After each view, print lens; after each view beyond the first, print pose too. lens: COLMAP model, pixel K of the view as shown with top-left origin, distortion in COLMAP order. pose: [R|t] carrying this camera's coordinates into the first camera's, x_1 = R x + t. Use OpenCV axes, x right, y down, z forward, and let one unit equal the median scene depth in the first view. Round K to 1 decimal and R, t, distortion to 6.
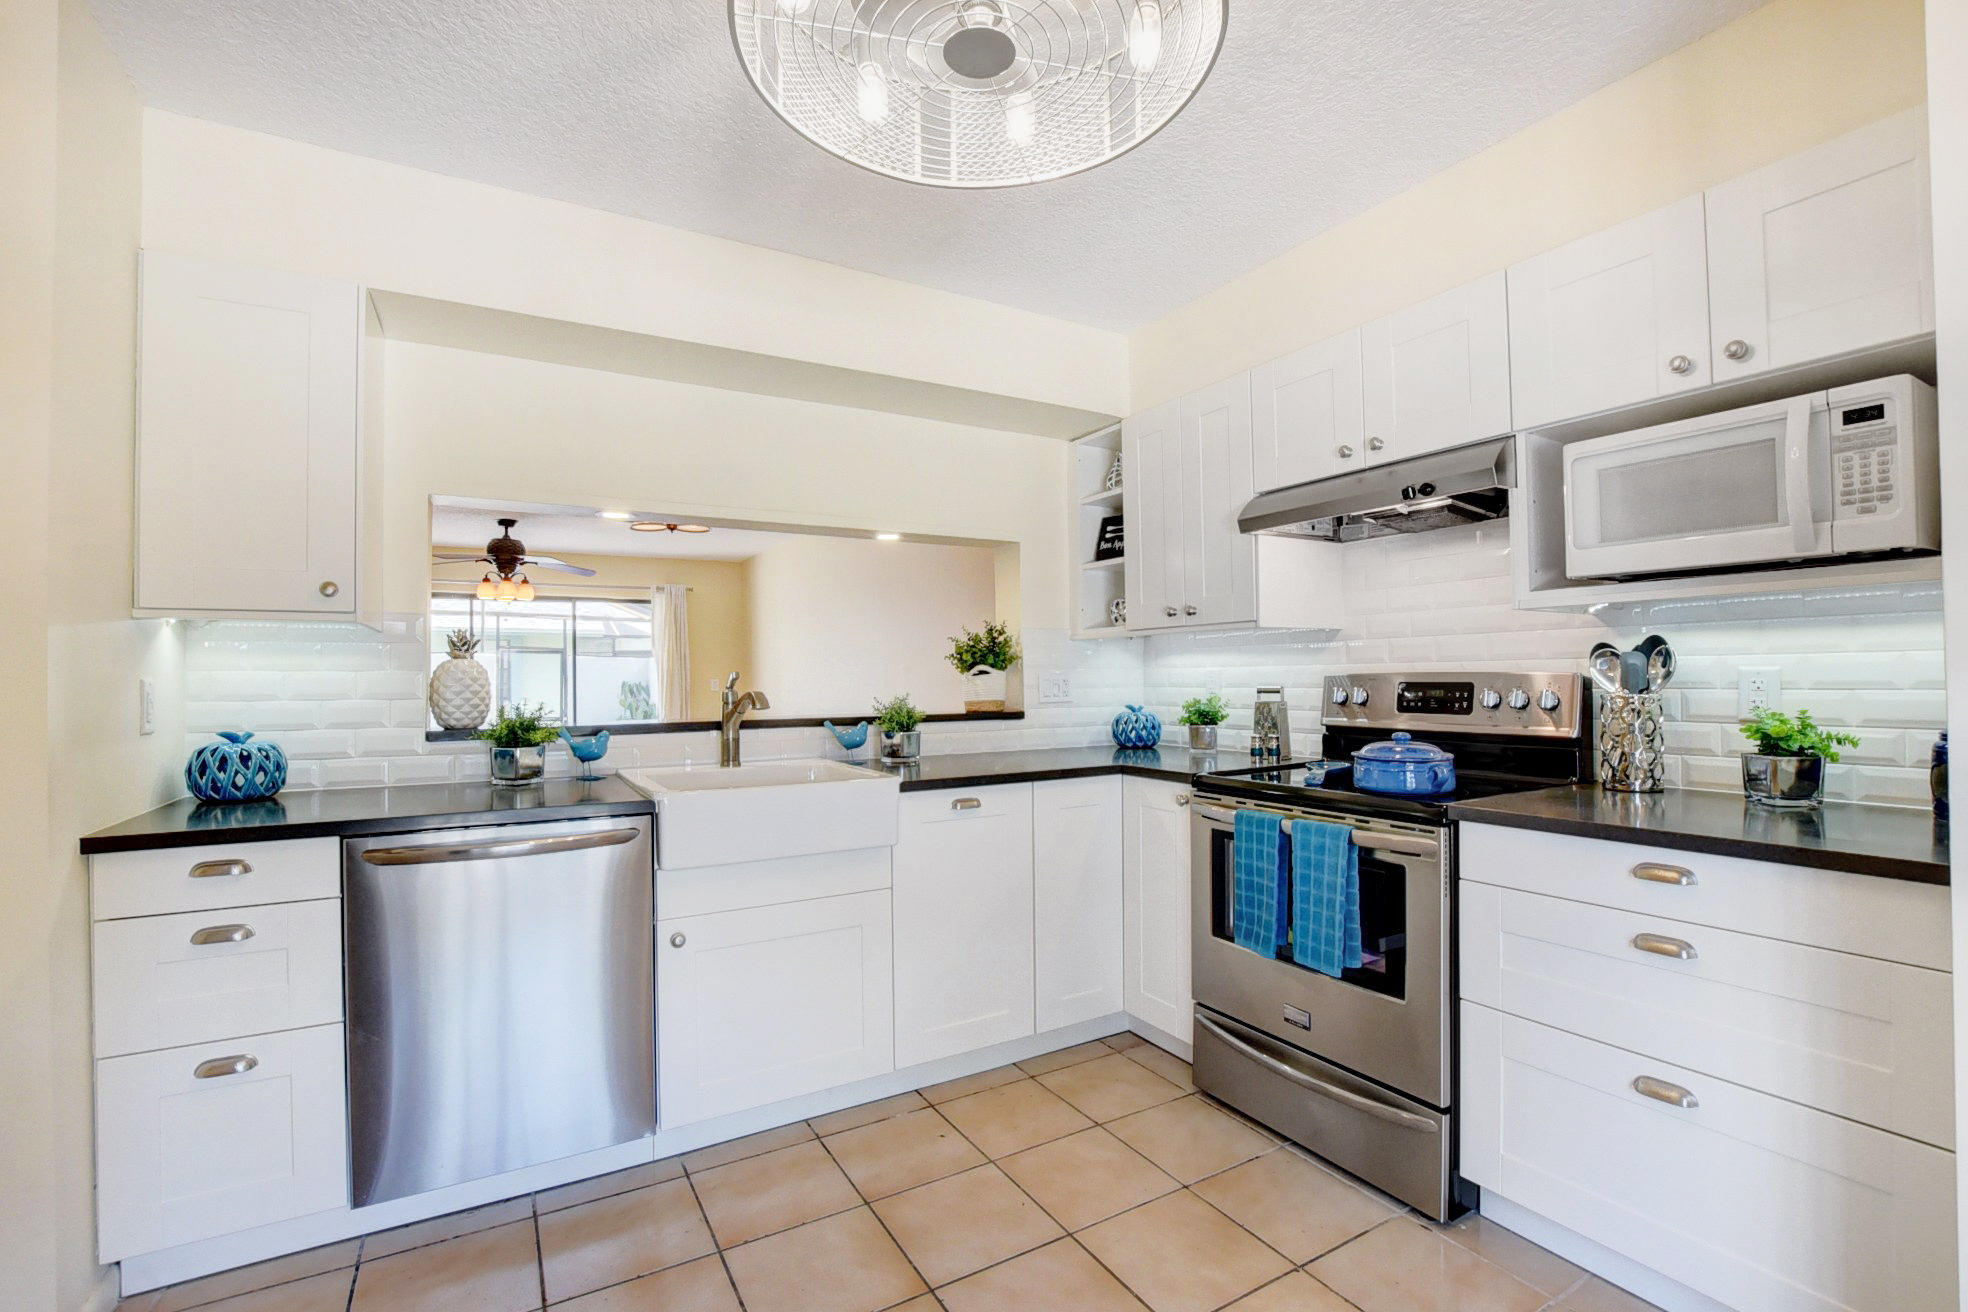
lens RADIAL K [[871.1, 0, 1005.1], [0, 871.1, 667.1], [0, 0, 1]] dist [-0.041033, 0.007813]
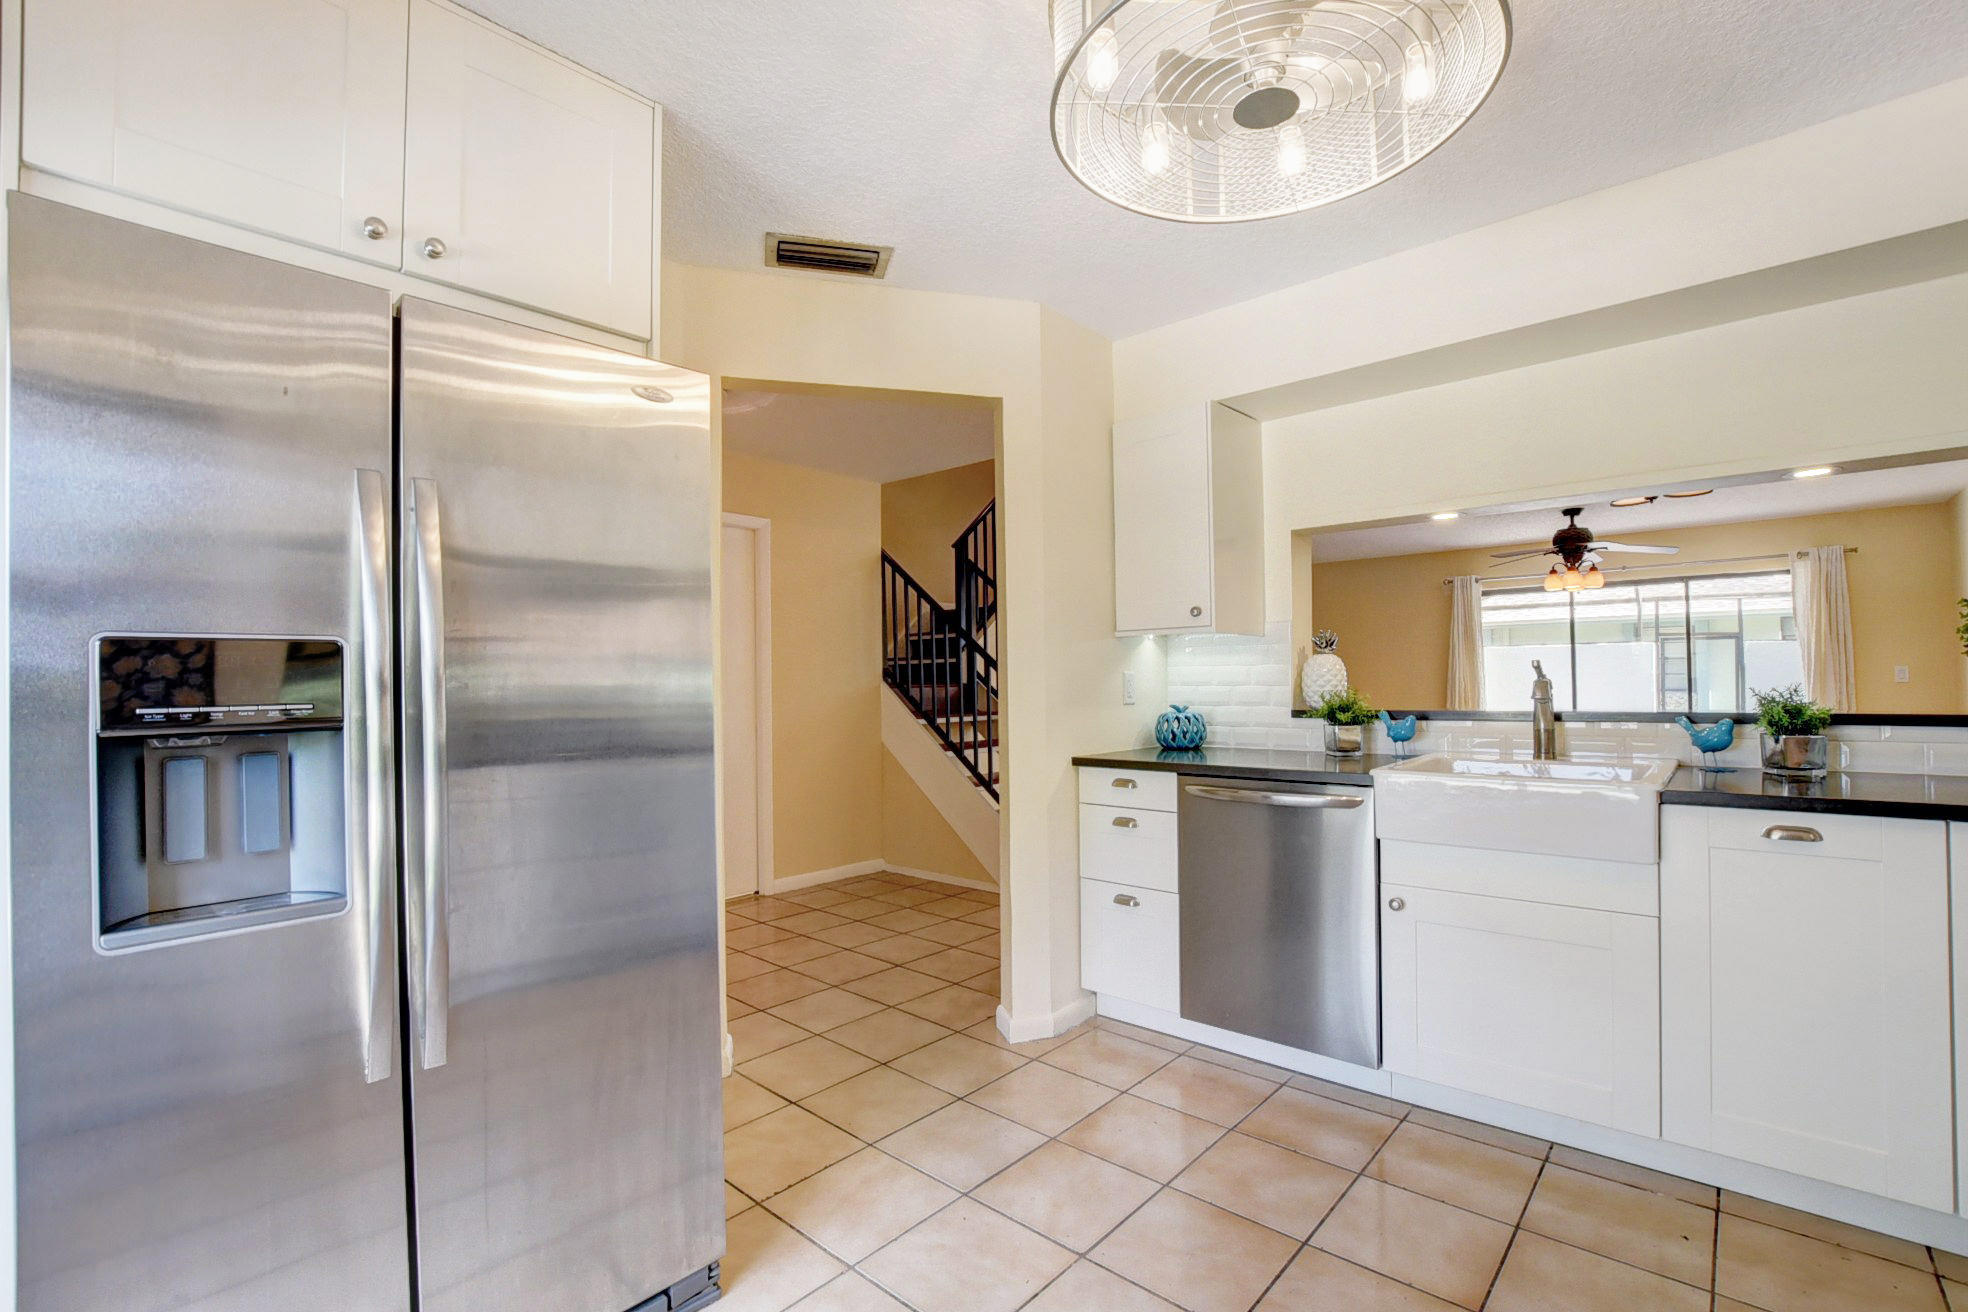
lens RADIAL K [[871.1, 0, 984.2], [0, 871.1, 666.7], [0, 0, 1]] dist [-0.041033, 0.007813]
pose [[0.291841, -0.011799, -0.956394, 0.403948], [0.022012, 0.999742, -0.005616, 0.004744], [0.956213, -0.019414, 0.292026, 0.136042]]
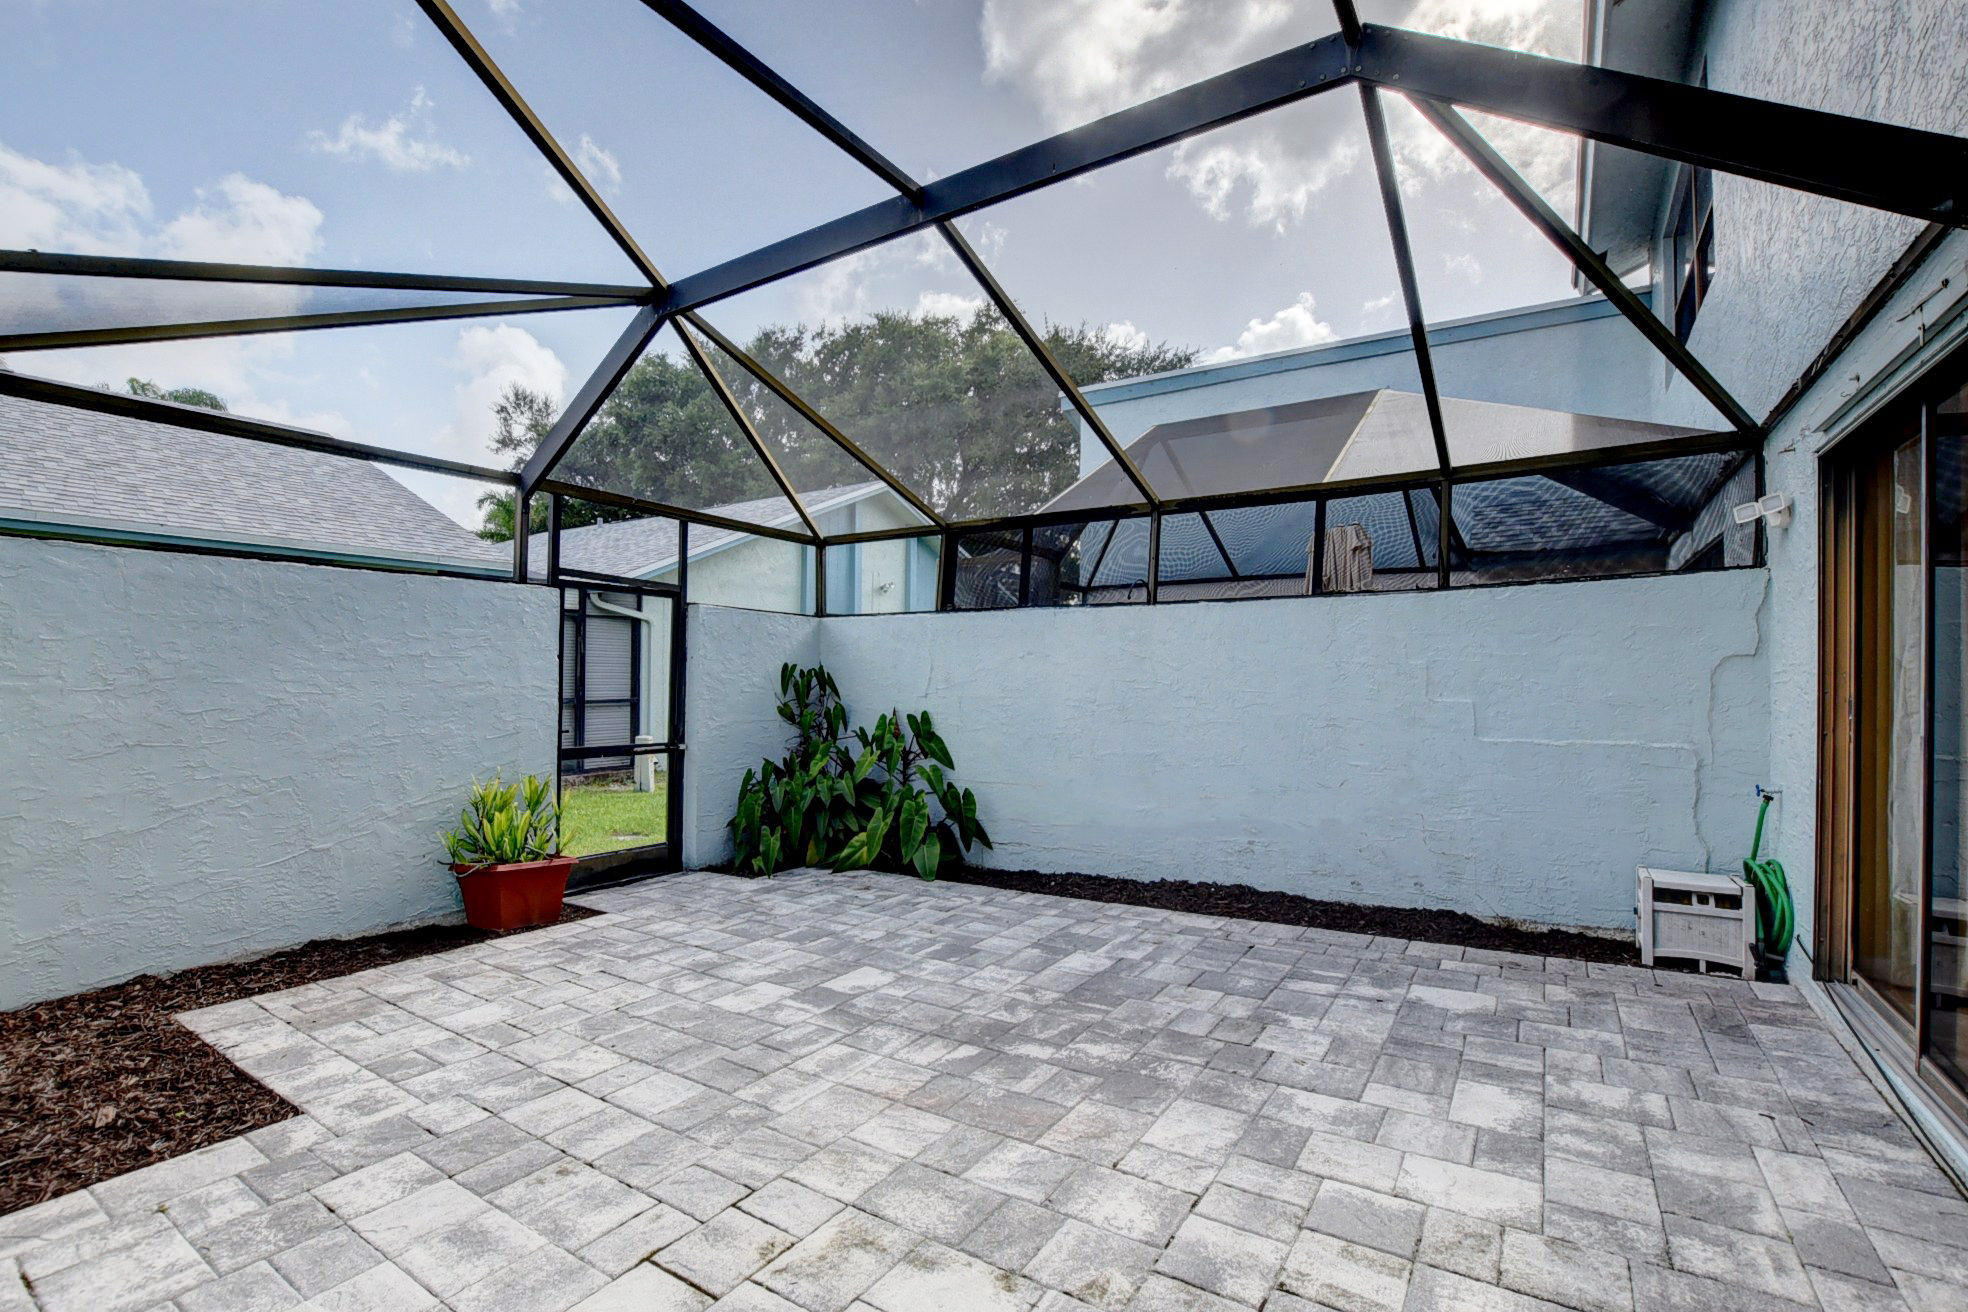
lens RADIAL K [[871.1, 0, 993.9], [0, 871.1, 659.3], [0, 0, 1]] dist [-0.041033, 0.007813]
pose [[0.895867, 0.021431, 0.443804, -2.865869], [-0.019931, 0.999769, -0.008045, 0.080572], [-0.443874, -0.001638, 0.896088, 2.746428]]
